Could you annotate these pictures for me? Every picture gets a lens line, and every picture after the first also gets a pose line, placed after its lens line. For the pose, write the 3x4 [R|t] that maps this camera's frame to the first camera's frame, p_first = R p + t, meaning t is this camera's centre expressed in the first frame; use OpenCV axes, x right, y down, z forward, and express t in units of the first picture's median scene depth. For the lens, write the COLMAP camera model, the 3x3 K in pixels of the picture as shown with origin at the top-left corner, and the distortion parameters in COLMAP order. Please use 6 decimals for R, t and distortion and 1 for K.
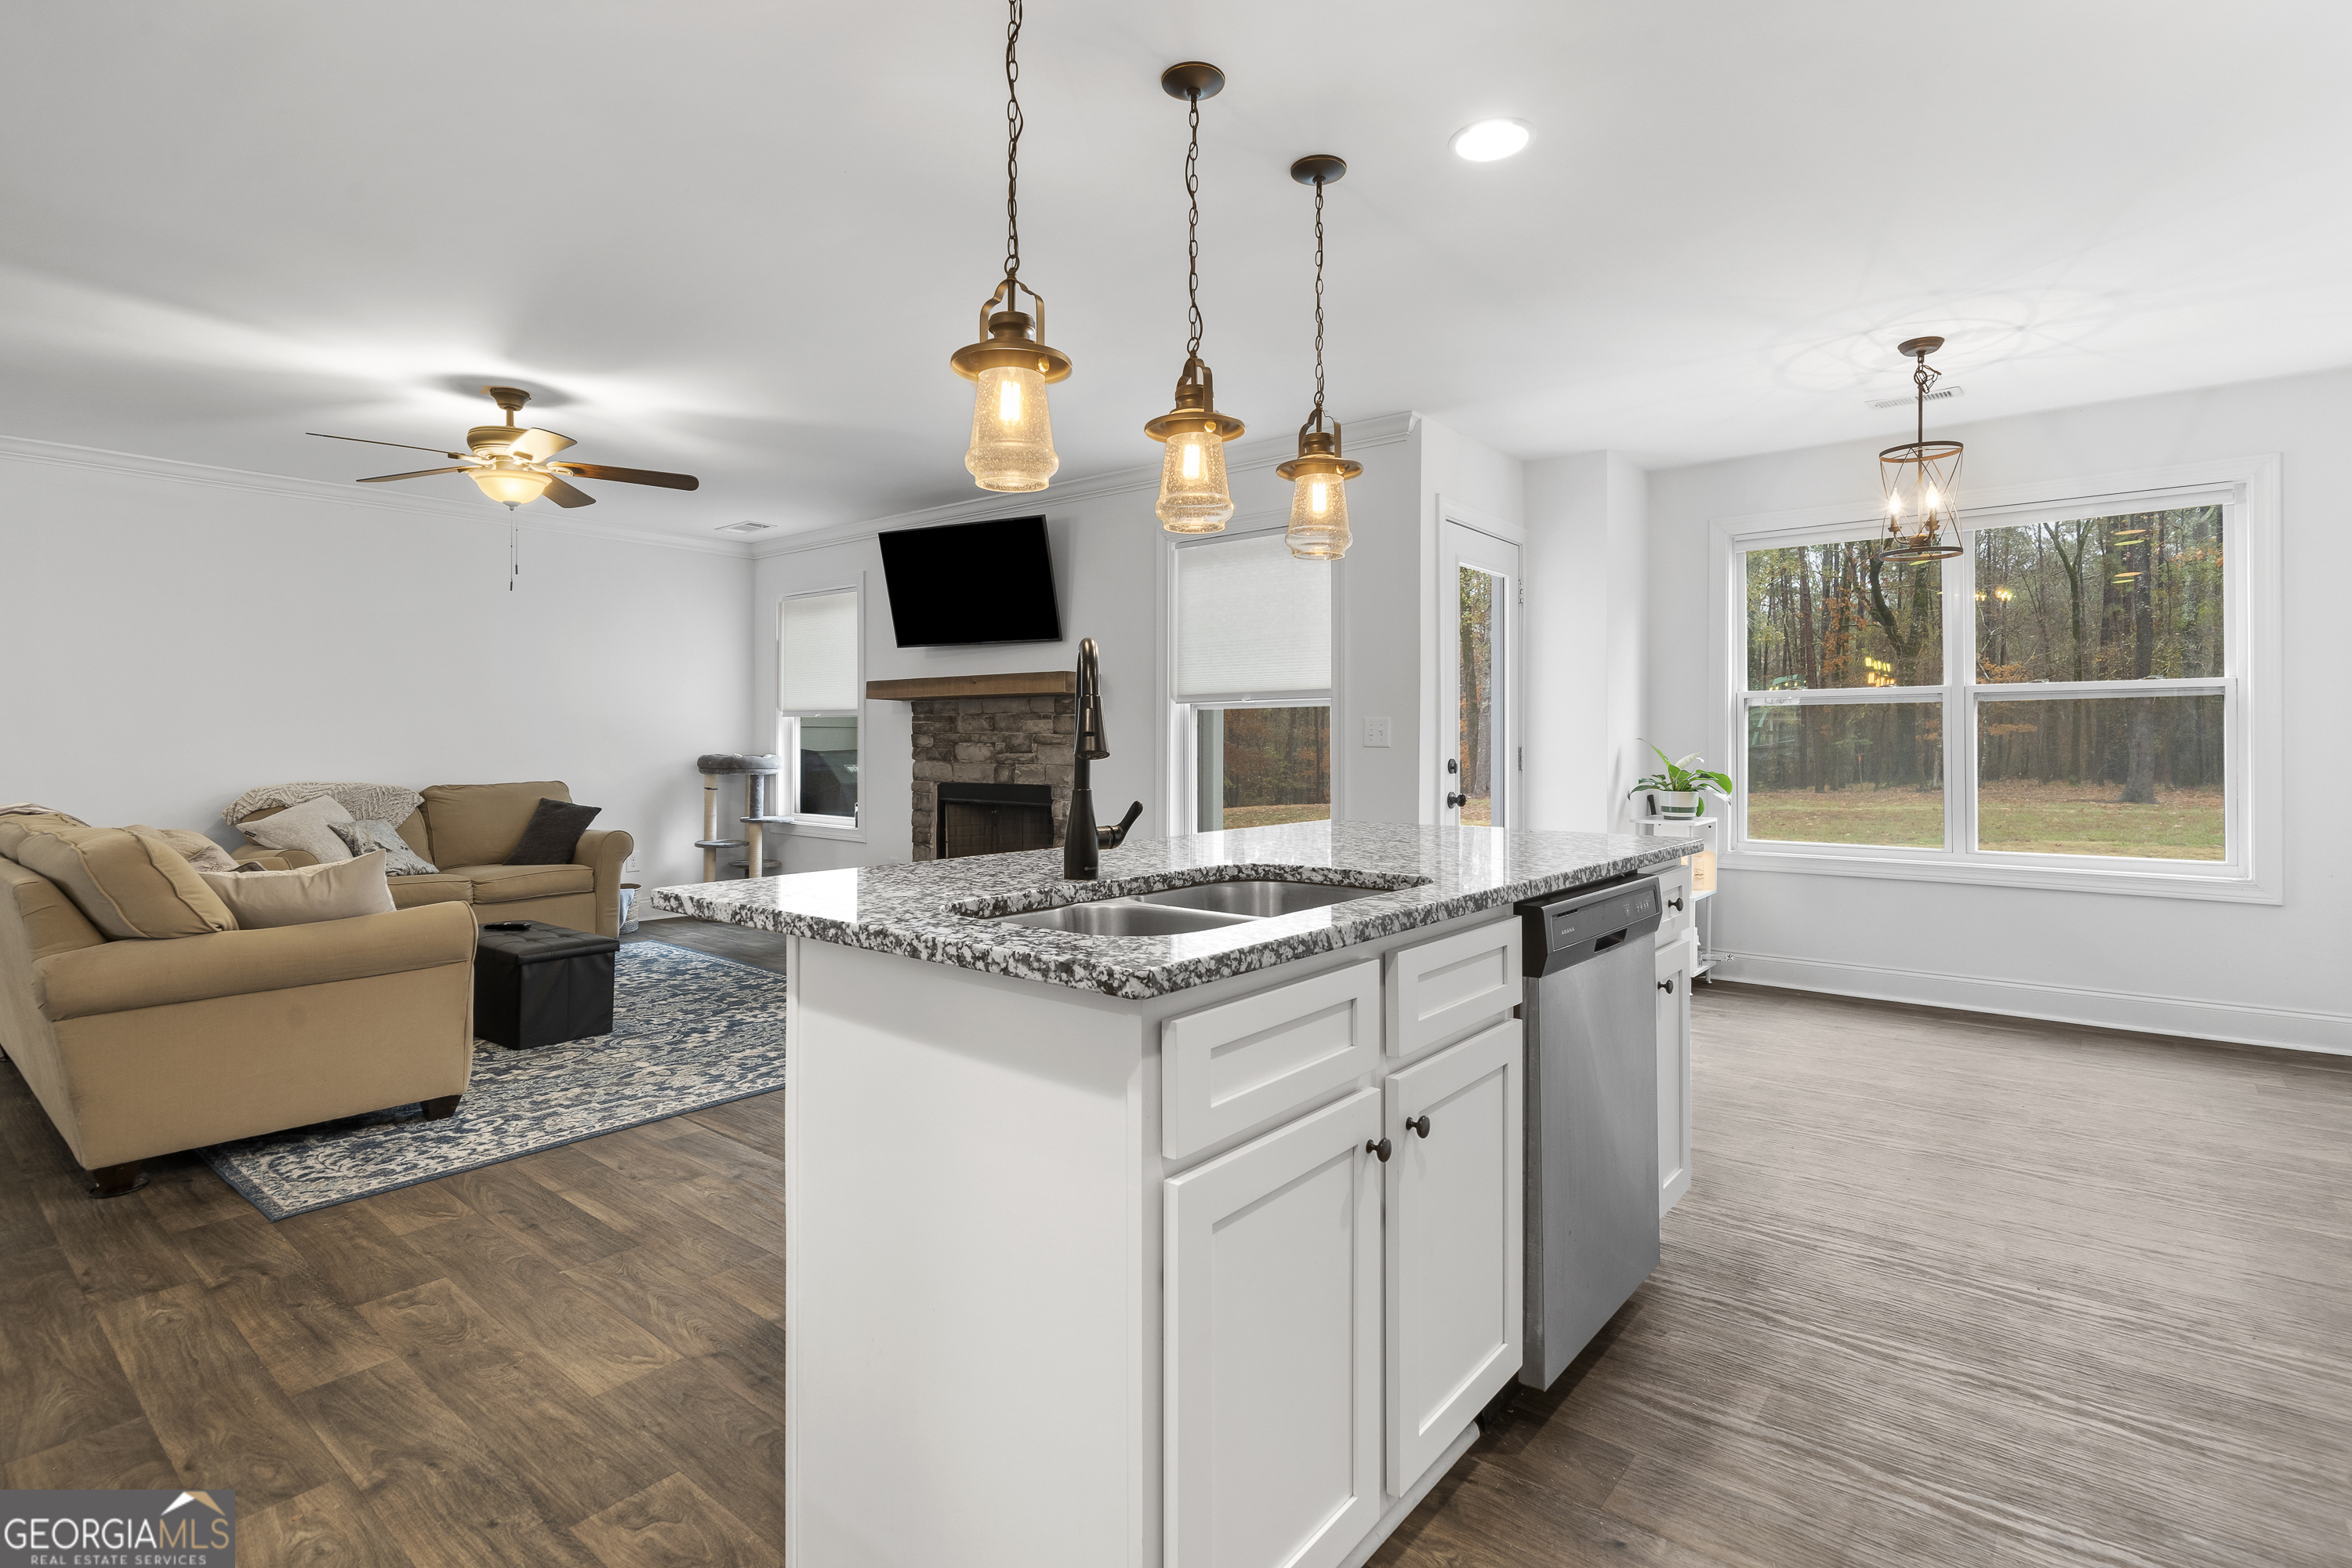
lens RADIAL K [[1123.8, 0, 1176.5], [0, 1123.8, 738.5], [0, 0, 1]] dist [0.000018, -0.000461]
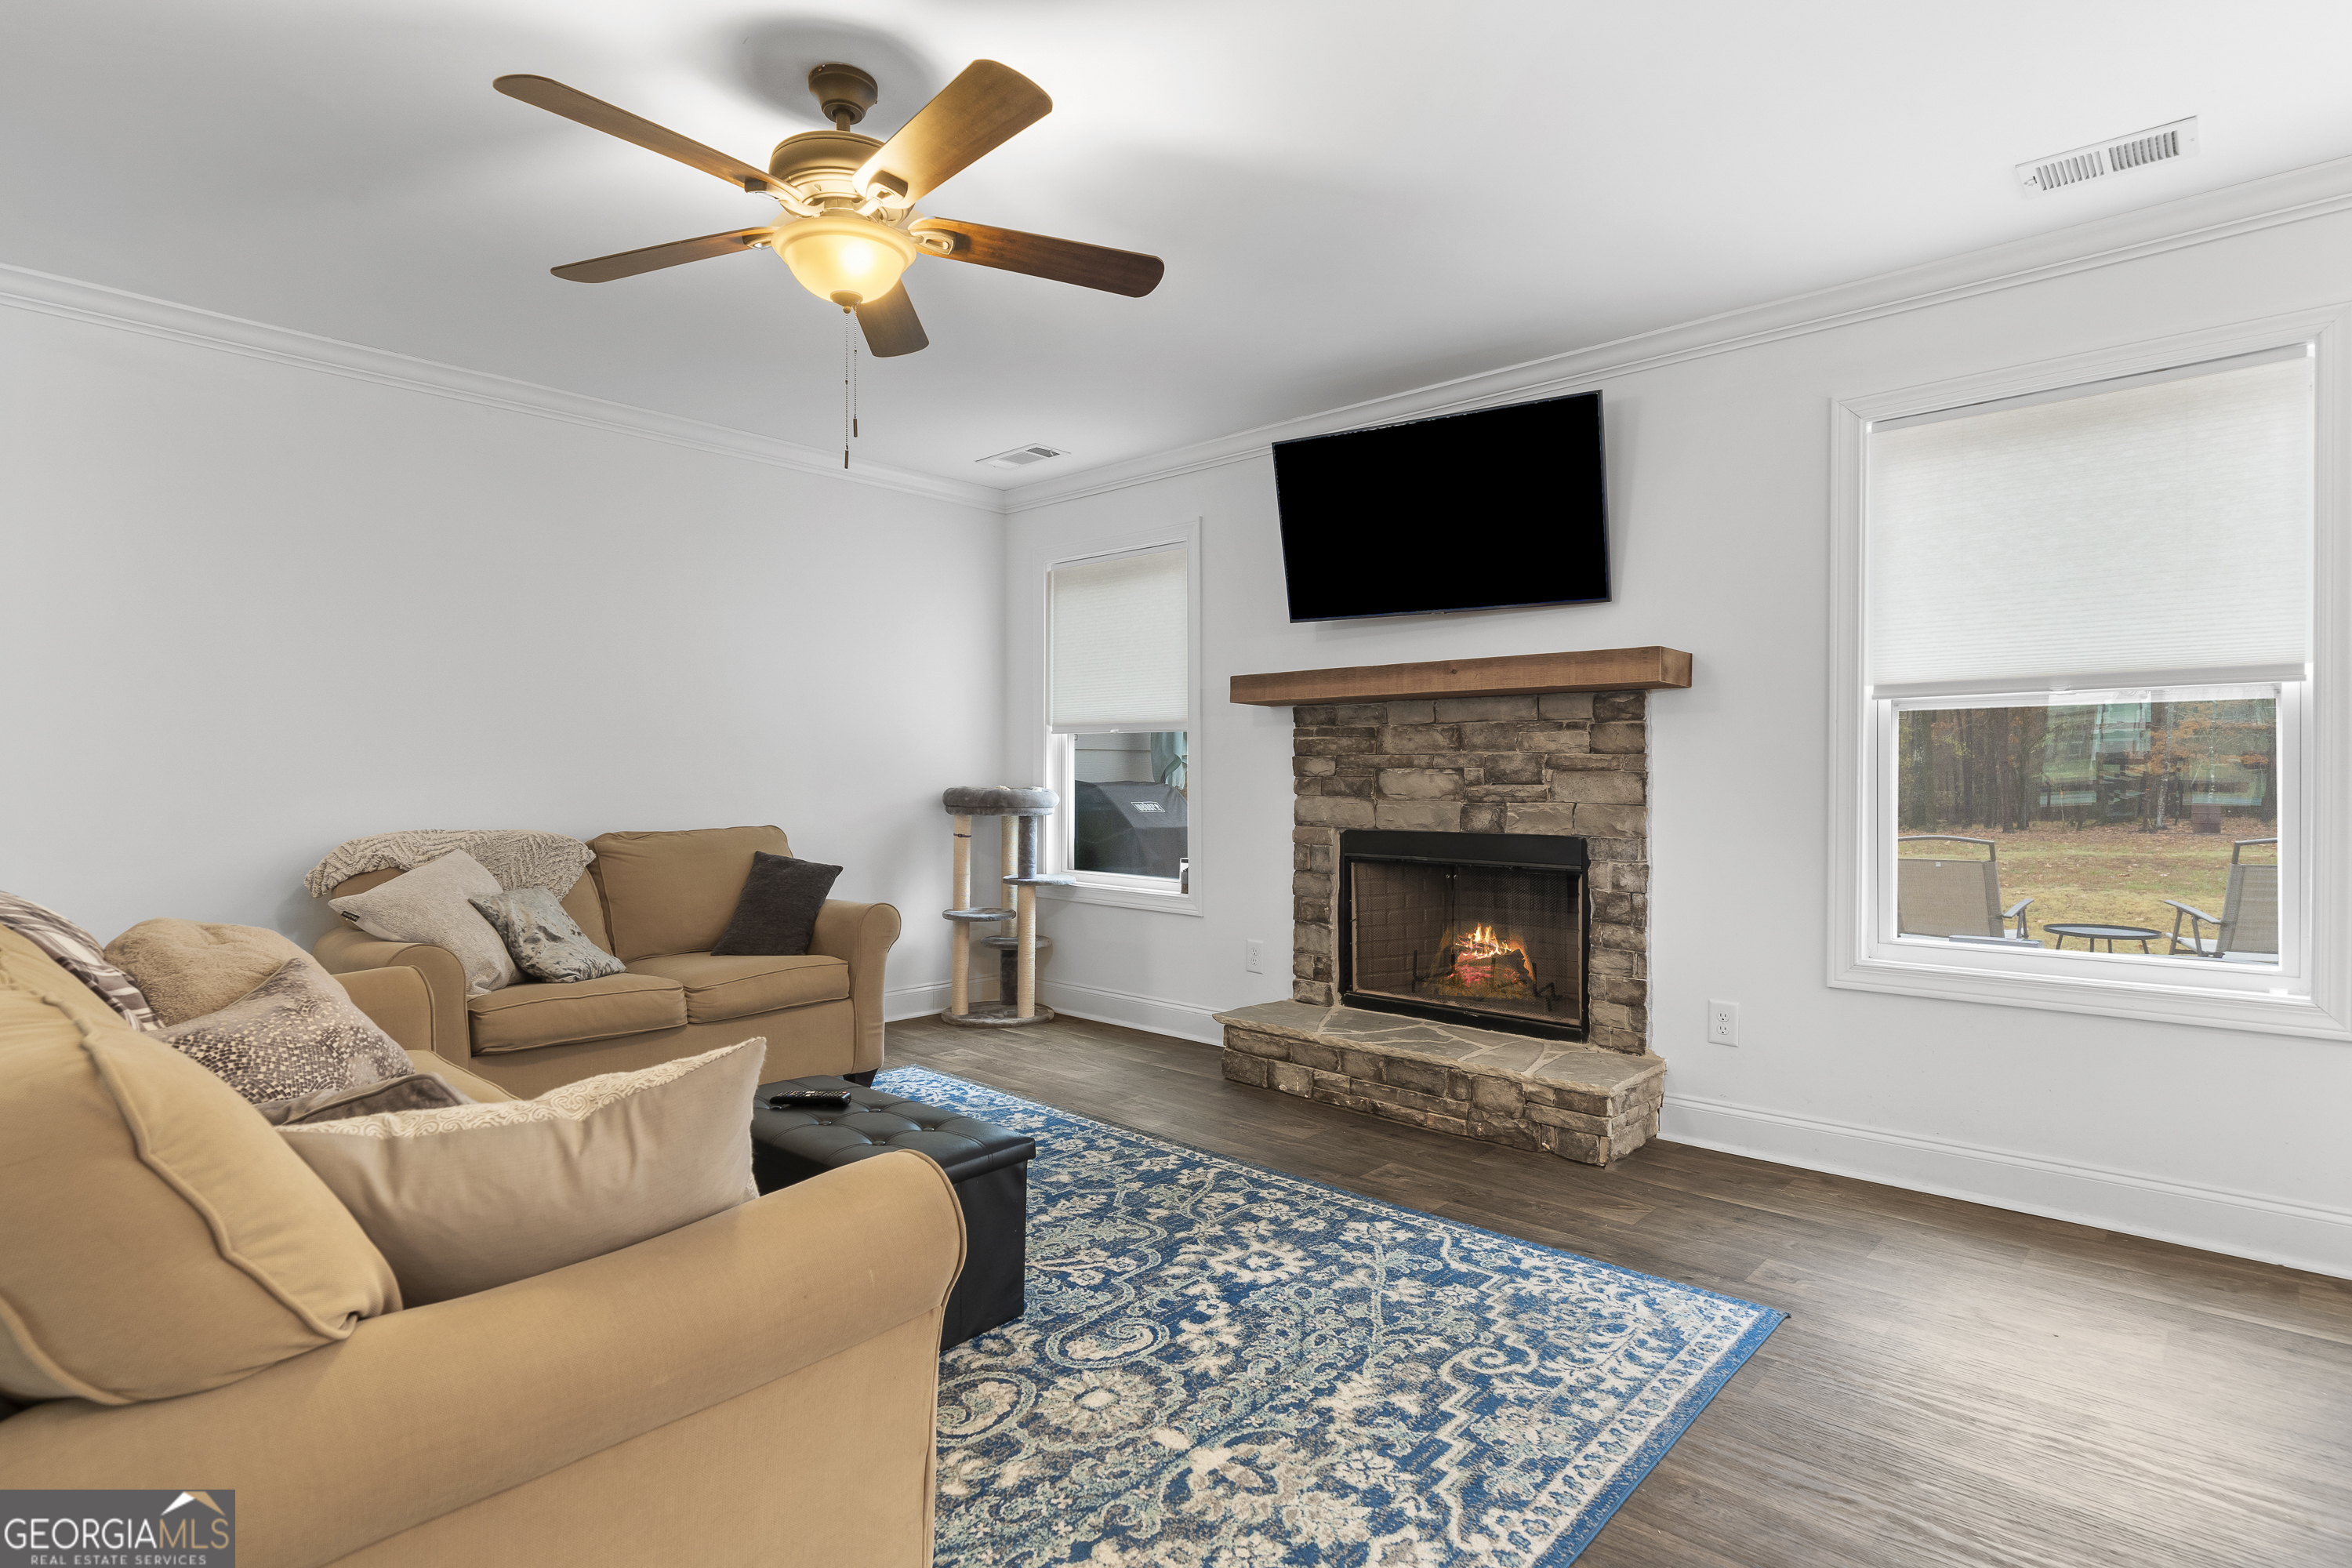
lens RADIAL K [[1182.6, 0, 1176.0], [0, 1182.6, 784.0], [0, 0, 1]] dist [-0.001354, 0.000442]
pose [[0.998354, 0.000836, -0.057349, -0.278088], [-0.000250, 0.999948, 0.010229, 0.005666], [0.057354, -0.010198, 0.998302, 0.315668]]
